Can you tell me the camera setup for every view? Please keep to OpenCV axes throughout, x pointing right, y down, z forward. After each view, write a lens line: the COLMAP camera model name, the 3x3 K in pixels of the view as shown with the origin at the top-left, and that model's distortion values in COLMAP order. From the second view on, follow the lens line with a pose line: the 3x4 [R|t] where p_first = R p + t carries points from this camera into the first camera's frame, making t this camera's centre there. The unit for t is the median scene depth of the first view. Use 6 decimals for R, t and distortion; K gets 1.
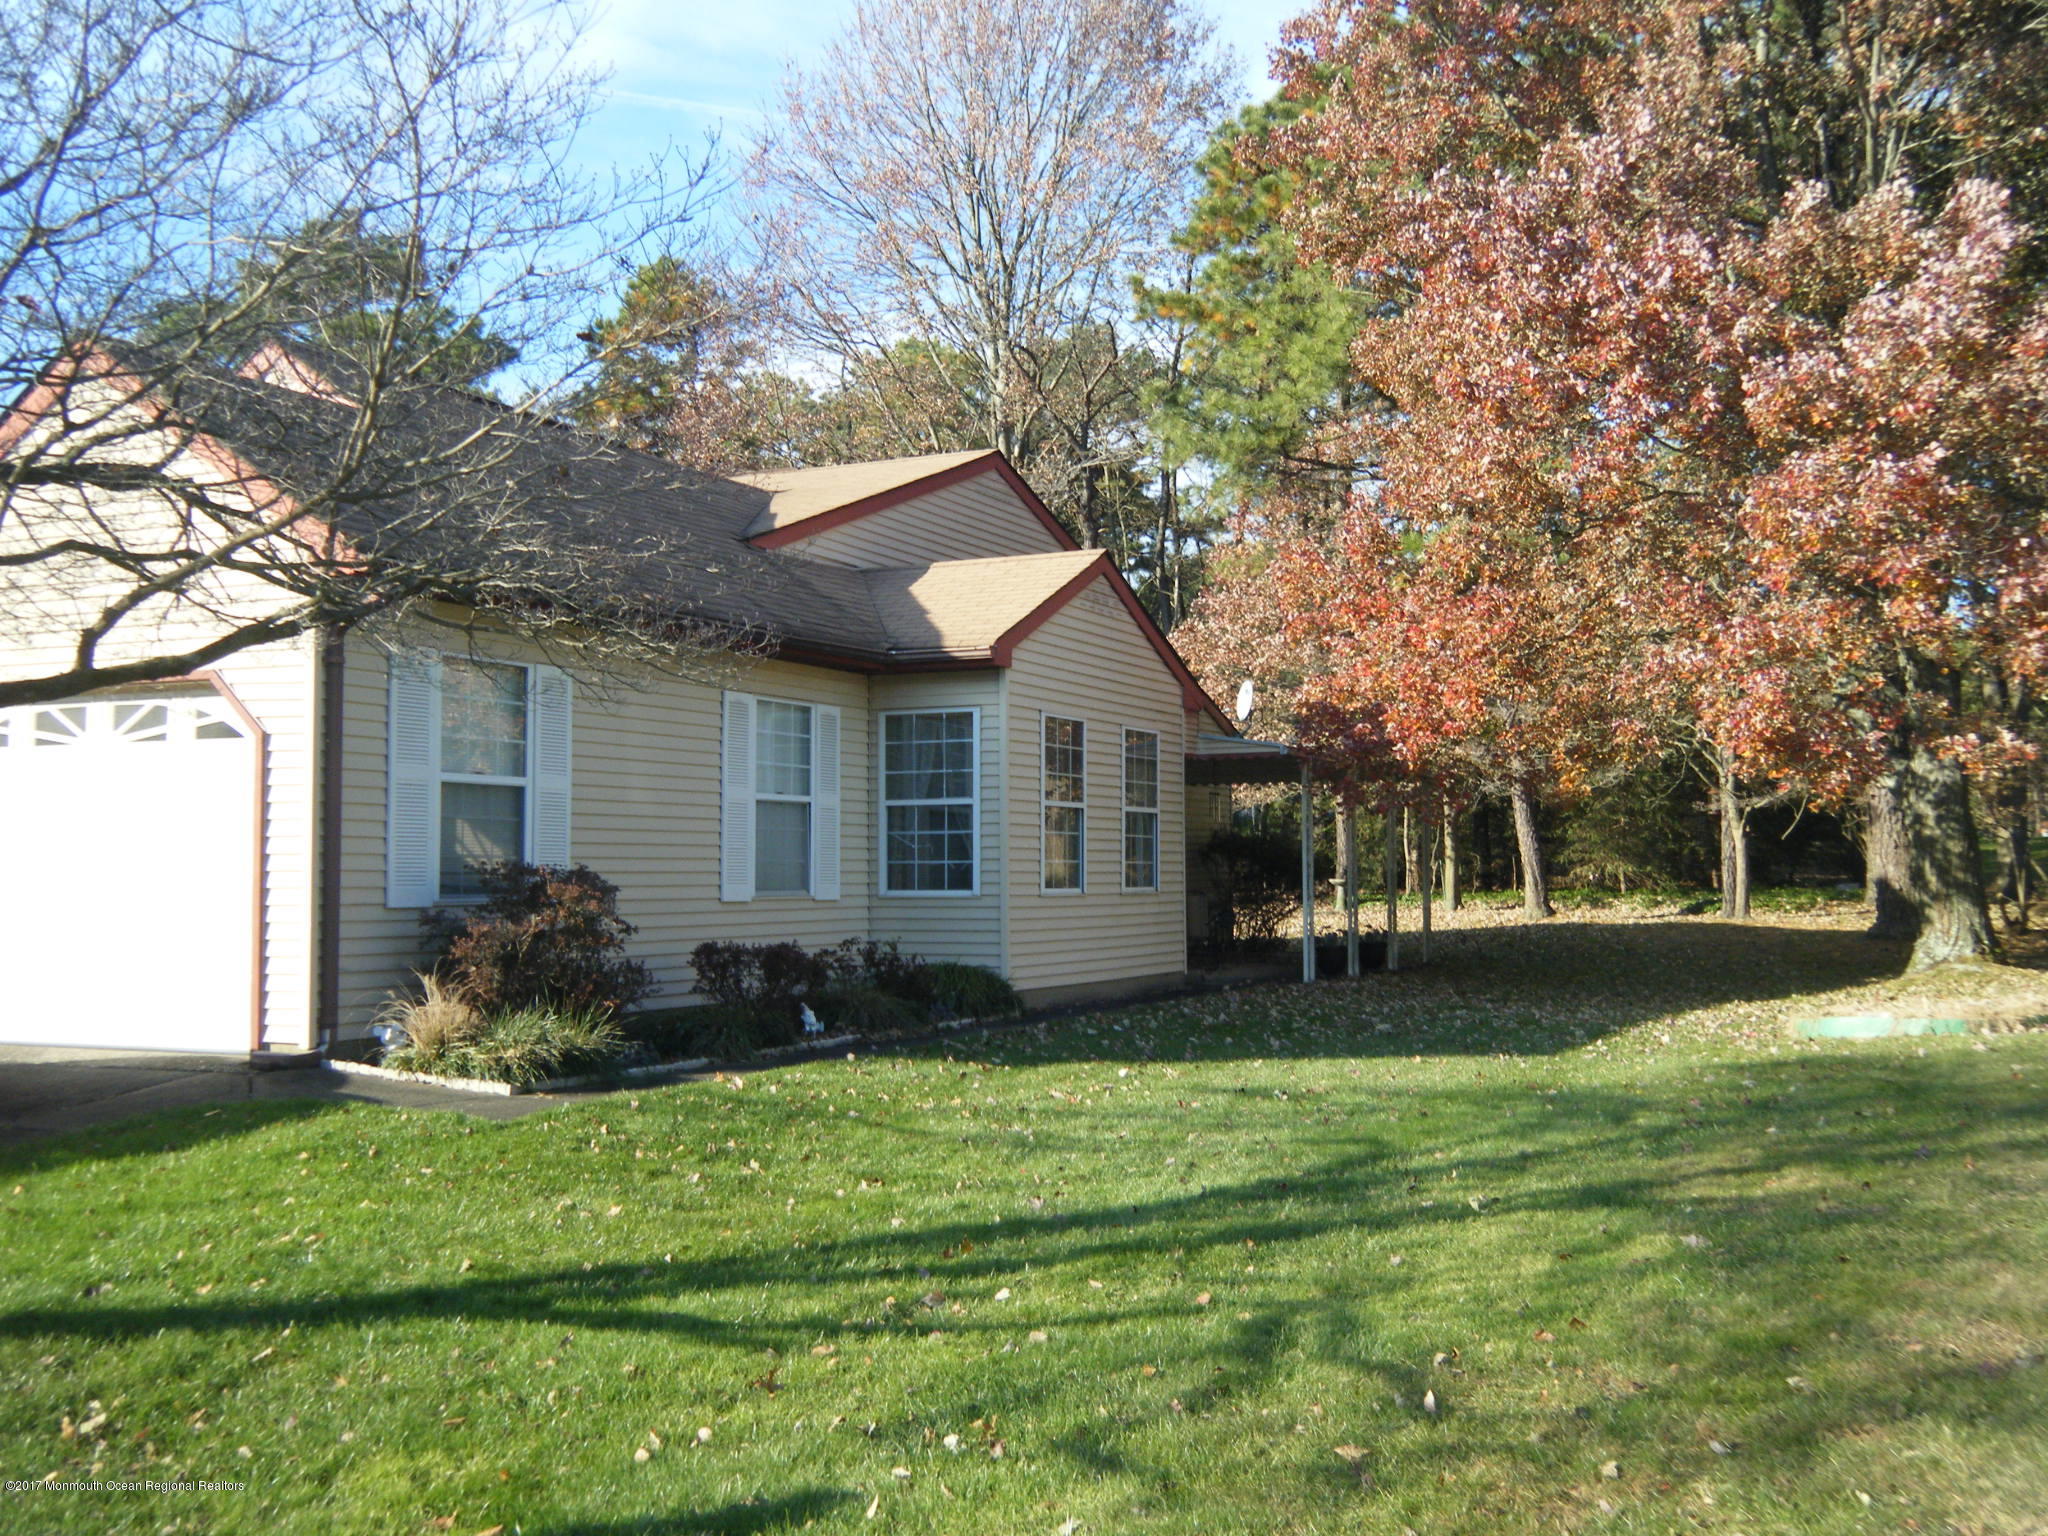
lens RADIAL K [[2123.8, 0, 1024.0], [0, 2123.8, 768.0], [0, 0, 1]] dist [-0.001549, 0.008610]
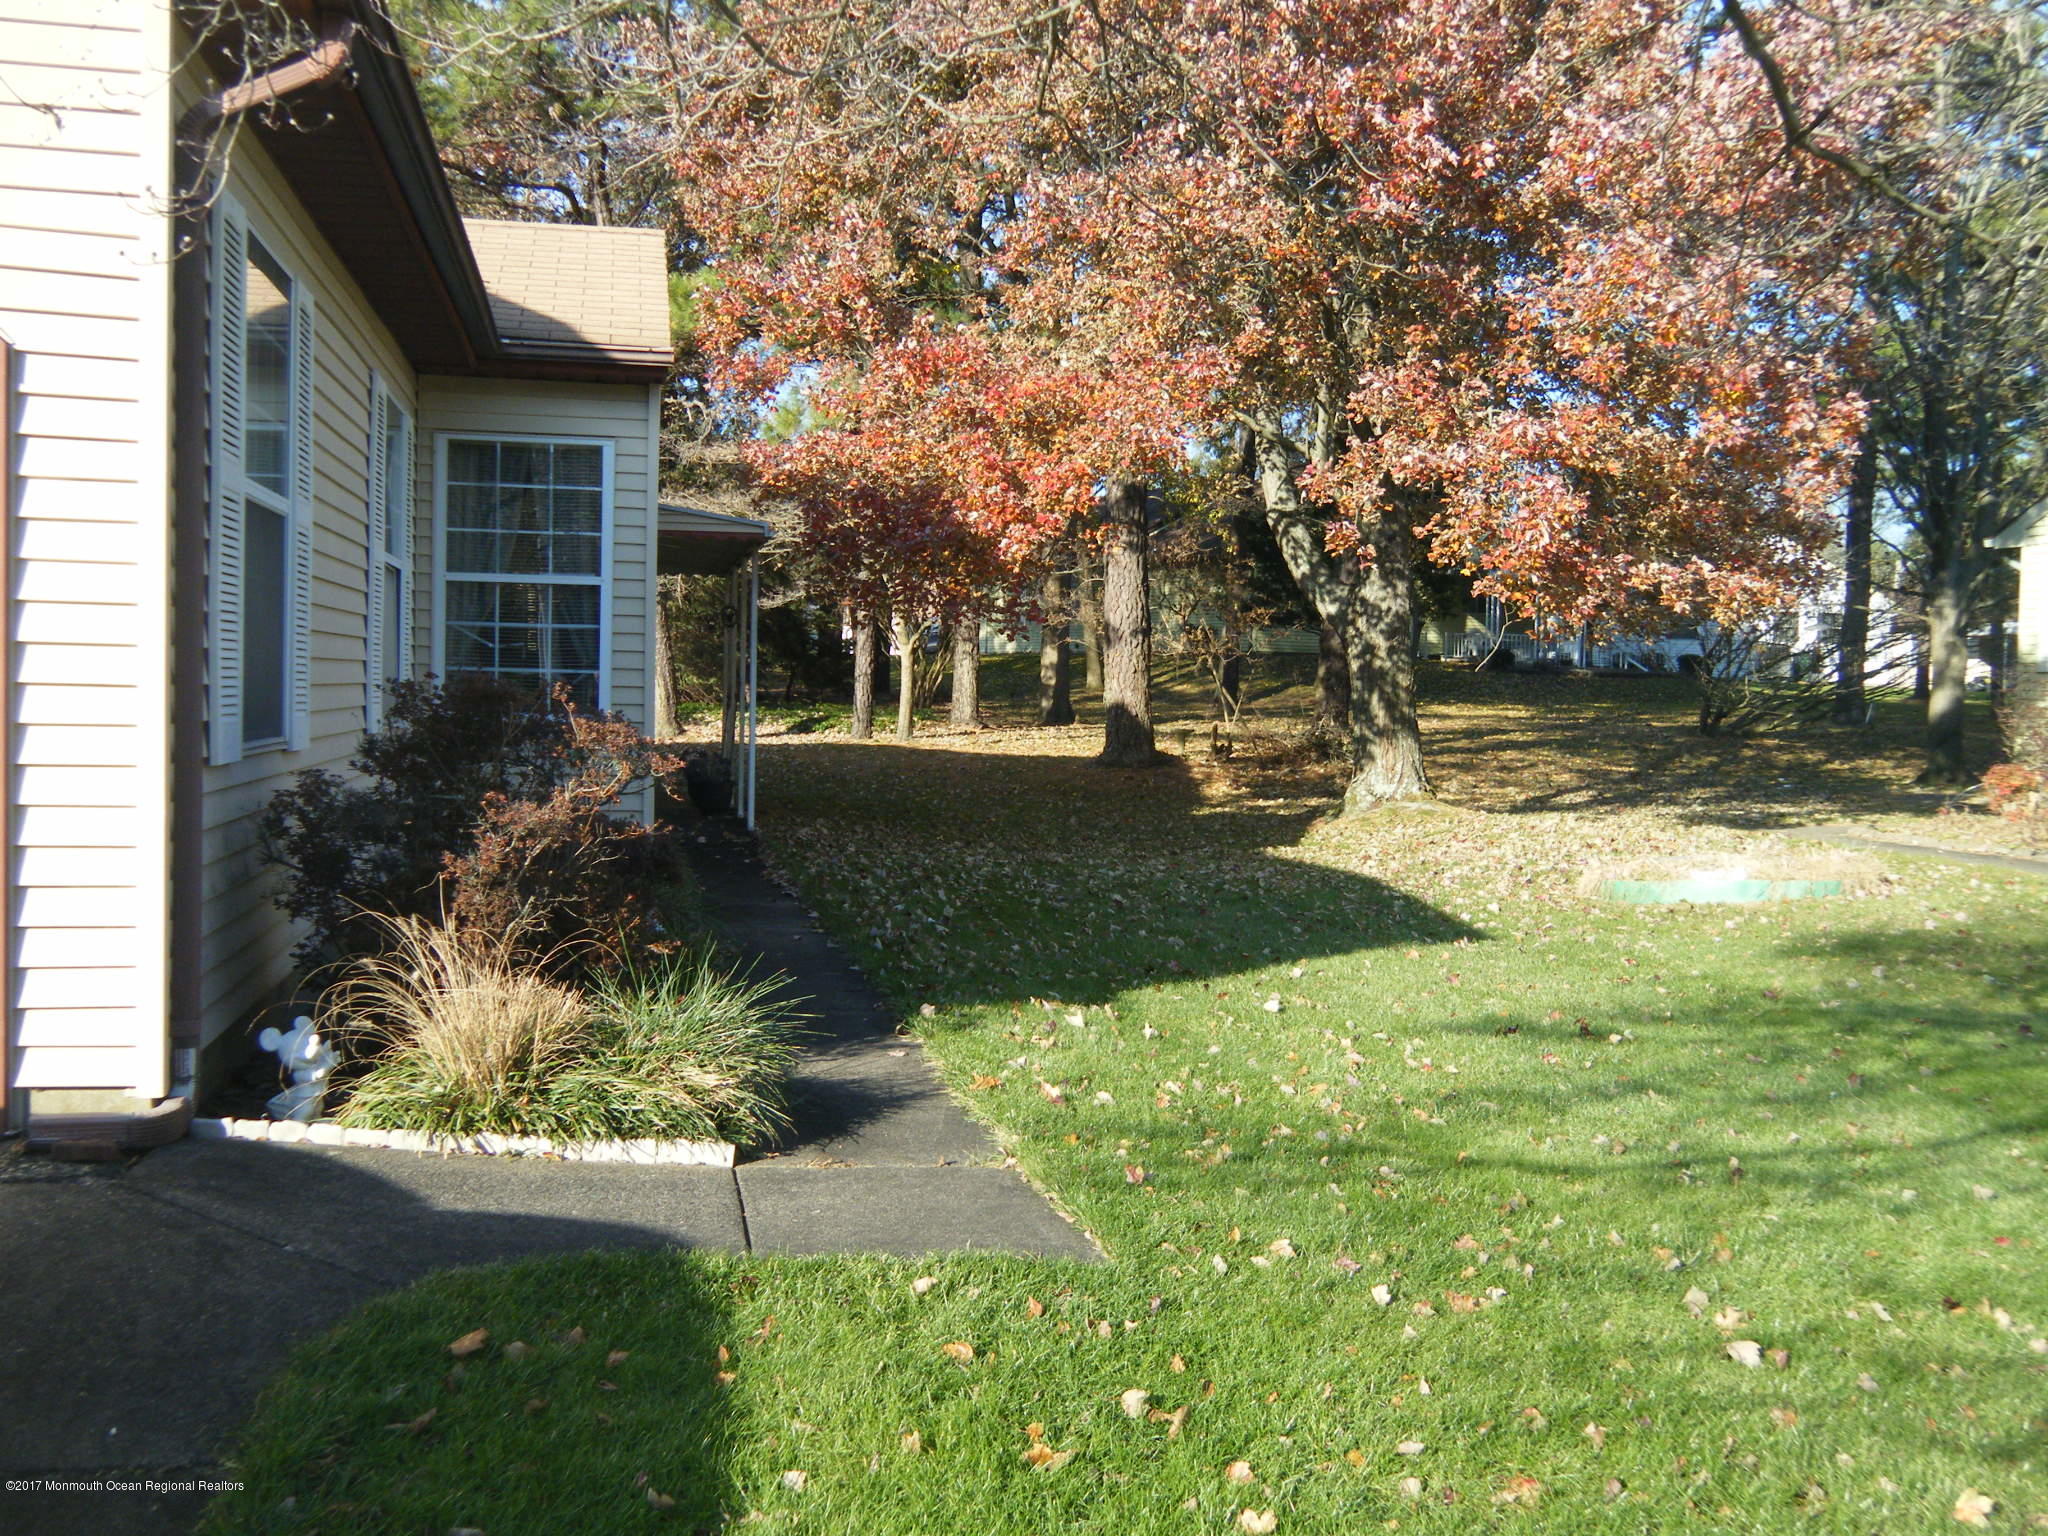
lens RADIAL K [[2123.8, 0, 1024.0], [0, 2123.8, 768.0], [0, 0, 1]] dist [-0.001549, 0.008610]
pose [[0.809733, 0.000782, 0.586798, -0.300471], [-0.055892, 0.995555, 0.075799, 0.015662], [-0.584131, -0.094174, 0.806177, 0.373419]]
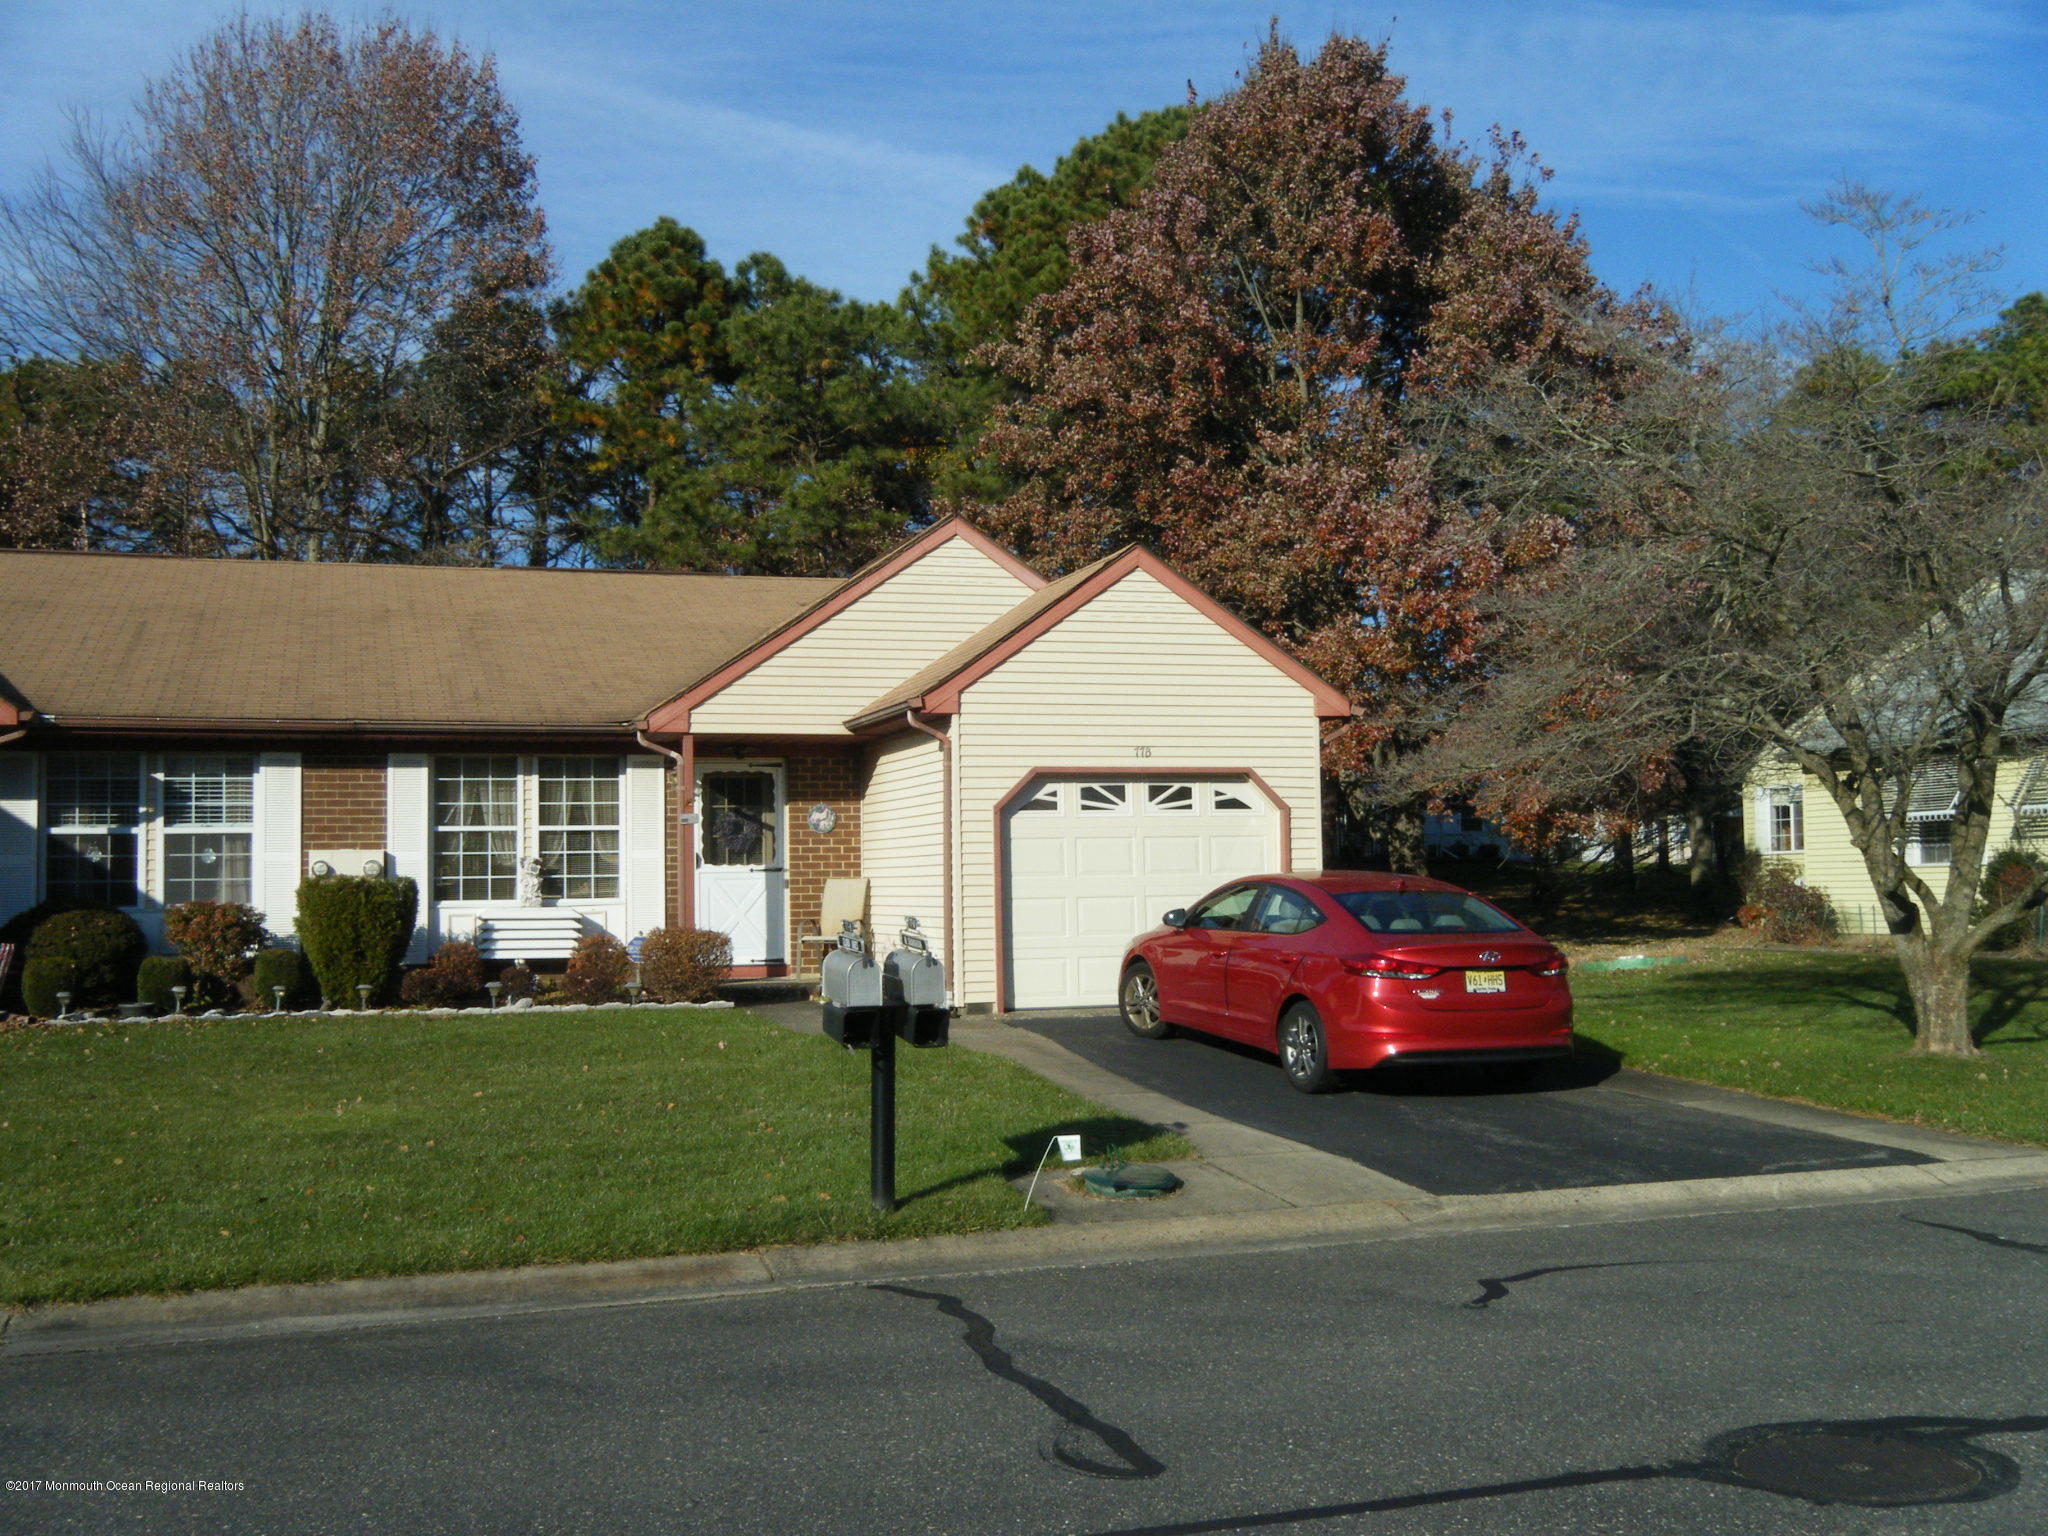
lens RADIAL K [[2123.8, 0, 1024.0], [0, 2123.8, 768.0], [0, 0, 1]] dist [-0.001549, 0.008610]
pose [[0.740248, 0.029120, 0.671703, -1.088533], [-0.018465, 0.999565, -0.022985, -0.003502], [-0.672080, 0.004611, 0.740464, -0.056970]]
